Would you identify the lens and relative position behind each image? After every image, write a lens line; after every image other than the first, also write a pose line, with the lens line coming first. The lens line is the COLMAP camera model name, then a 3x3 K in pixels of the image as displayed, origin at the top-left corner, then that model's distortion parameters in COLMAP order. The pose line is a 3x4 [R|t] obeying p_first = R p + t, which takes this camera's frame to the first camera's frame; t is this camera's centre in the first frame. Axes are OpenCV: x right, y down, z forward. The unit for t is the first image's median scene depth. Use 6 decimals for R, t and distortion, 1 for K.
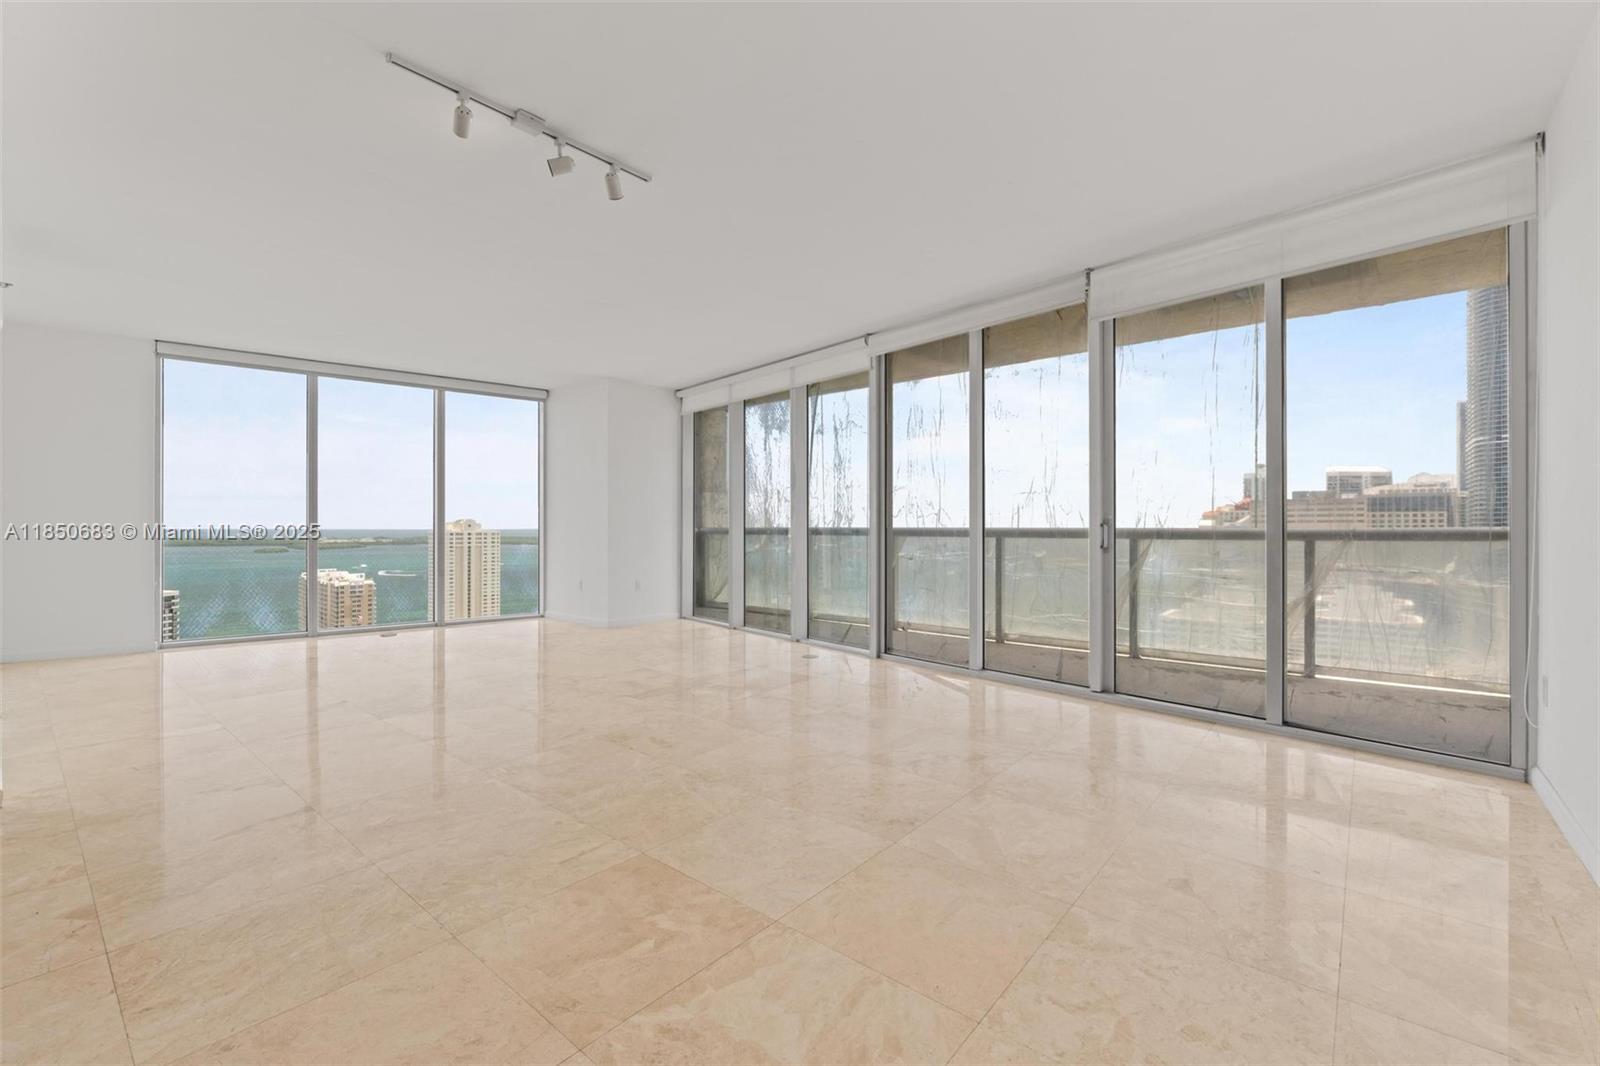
lens RADIAL K [[673.1, 0, 809.5], [0, 673.1, 527.6], [0, 0, 1]] dist [-0.002722, -0.000771]
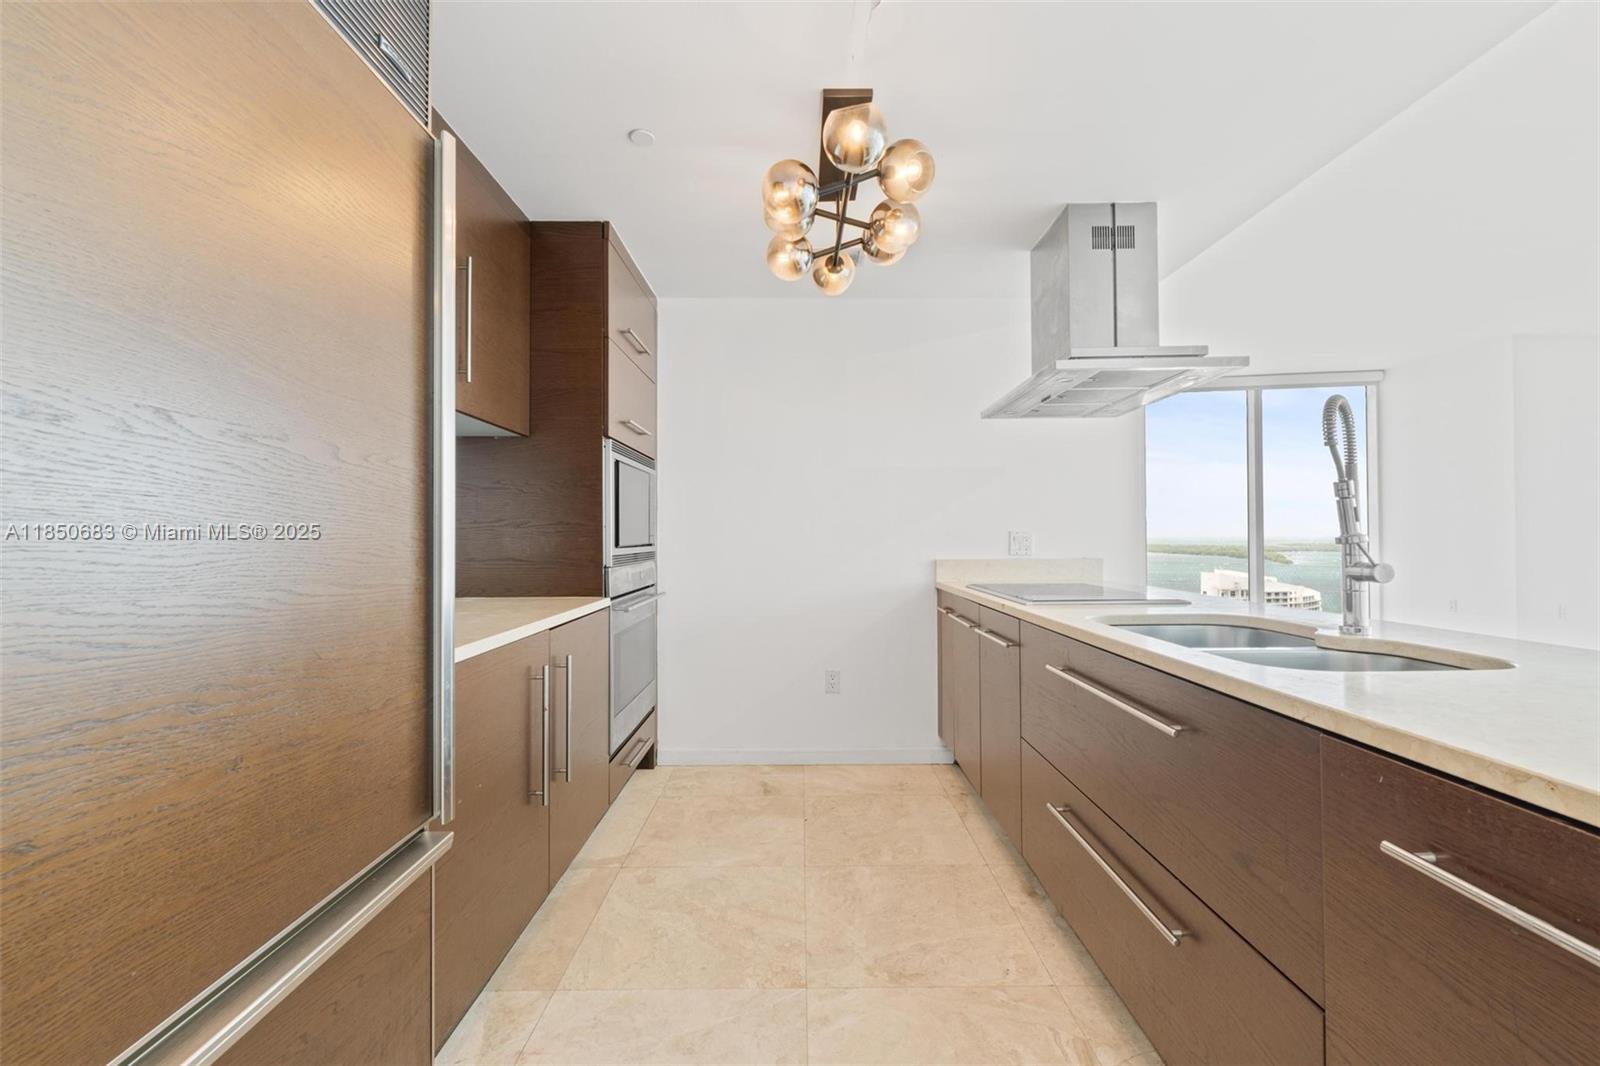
lens RADIAL K [[675.6, 0, 807.9], [0, 675.6, 528.5], [0, 0, 1]] dist [-0.005554, -0.000566]
pose [[0.644451, -0.012633, -0.764542, -0.314936], [0.005436, 0.999914, -0.011940, -0.000434], [0.764627, 0.003539, 0.644464, -0.135984]]
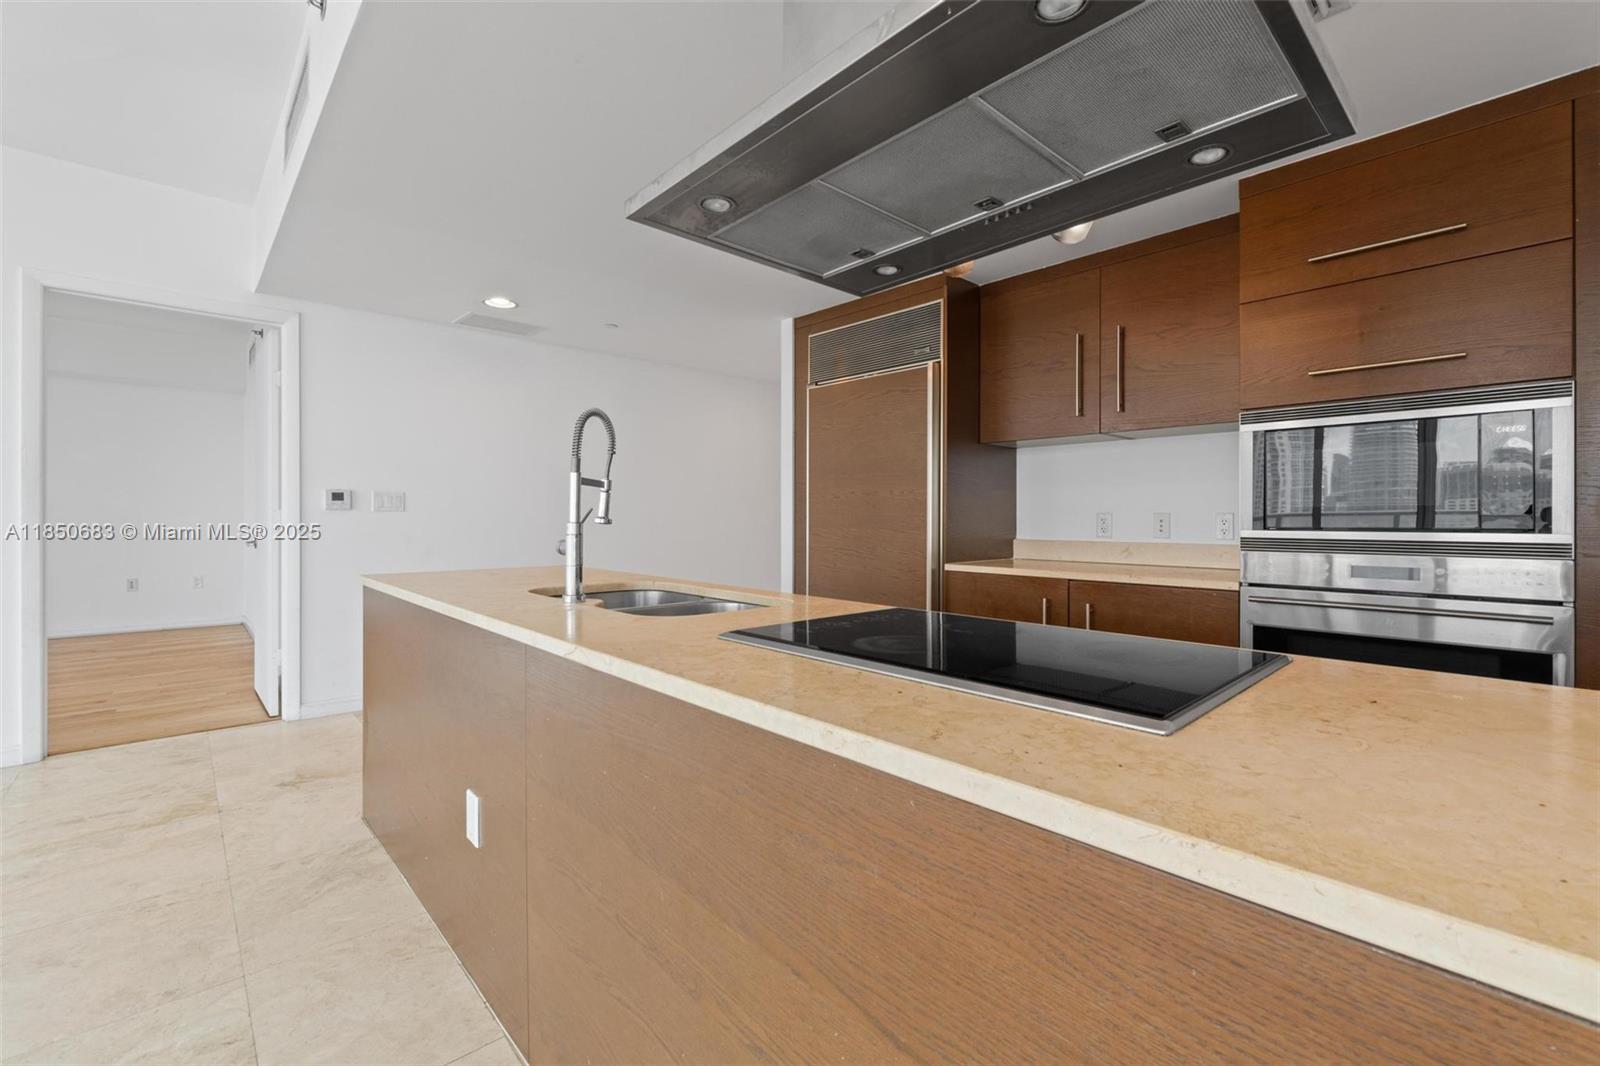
lens RADIAL K [[684.2, 0, 800.7], [0, 684.2, 520.0], [0, 0, 1]] dist [-0.000811, -0.000046]
pose [[-0.990903, -0.002975, 0.134543, -0.529853], [-0.002632, 0.999993, 0.002726, 0.000328], [-0.134550, 0.002347, -0.990904, 0.510387]]
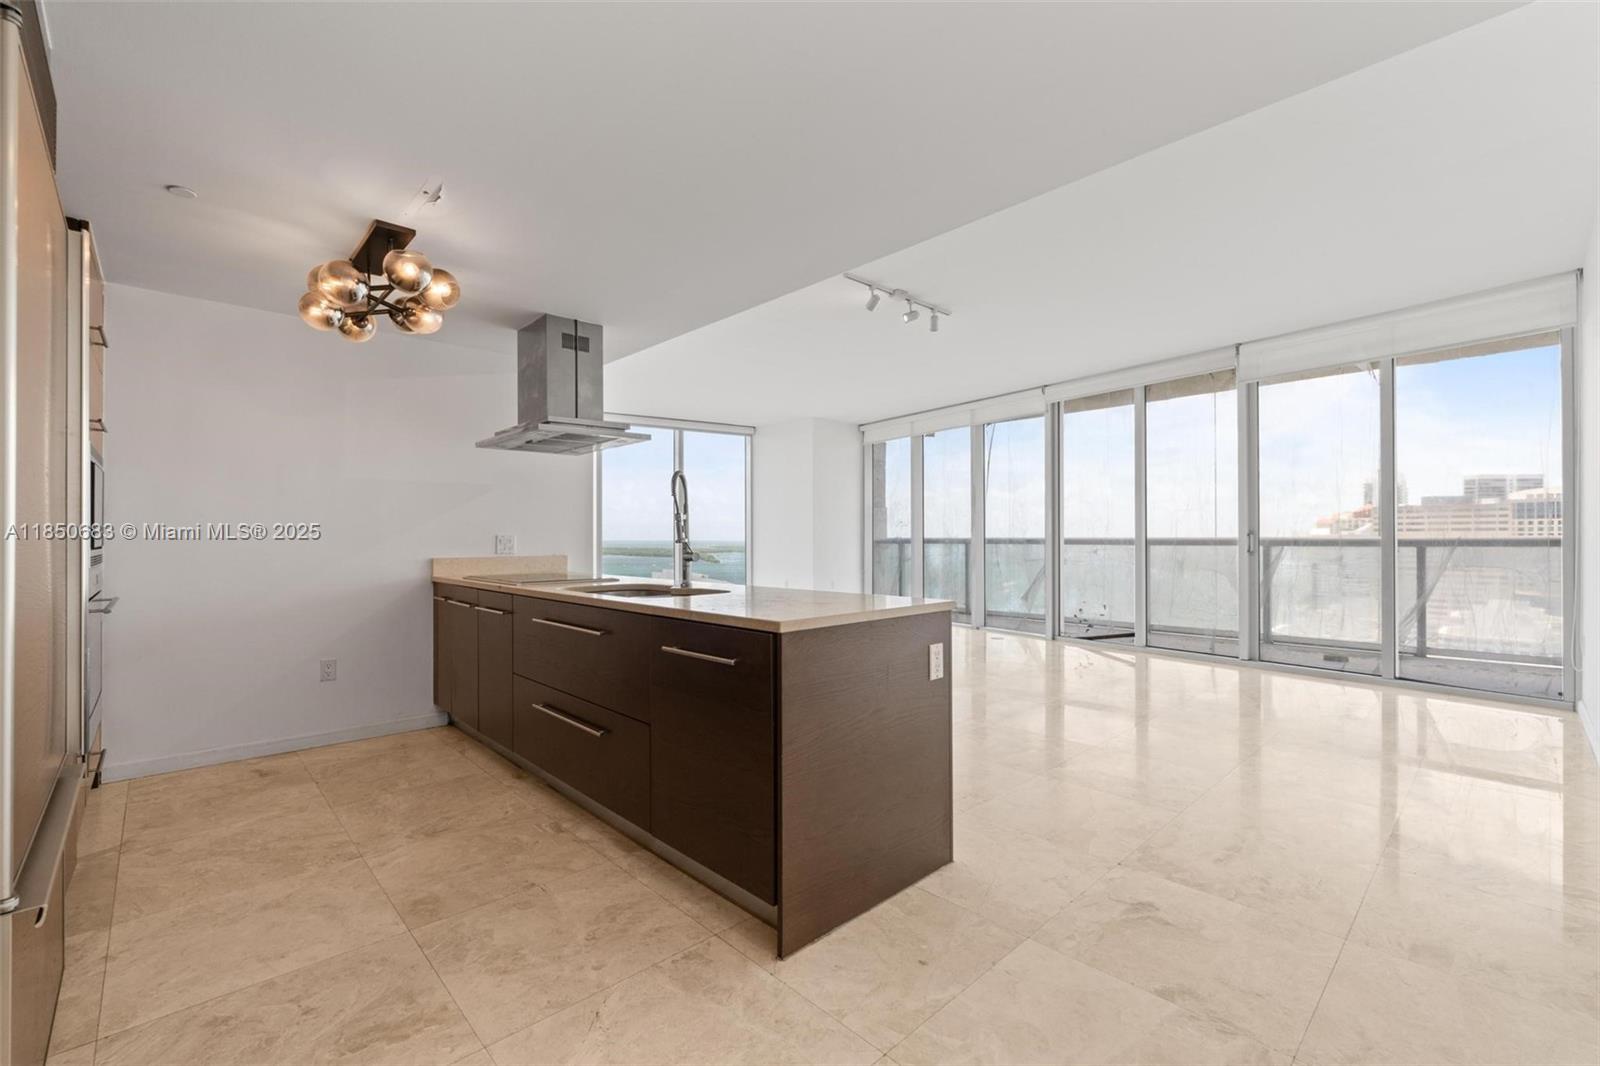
lens RADIAL K [[678.1, 0, 811.5], [0, 678.1, 537.1], [0, 0, 1]] dist [-0.005463, -0.000426]
pose [[0.993689, -0.002771, -0.112140, -0.216259], [0.002632, 0.999996, -0.001381, -0.000218], [0.112143, 0.001077, 0.993691, -0.335889]]
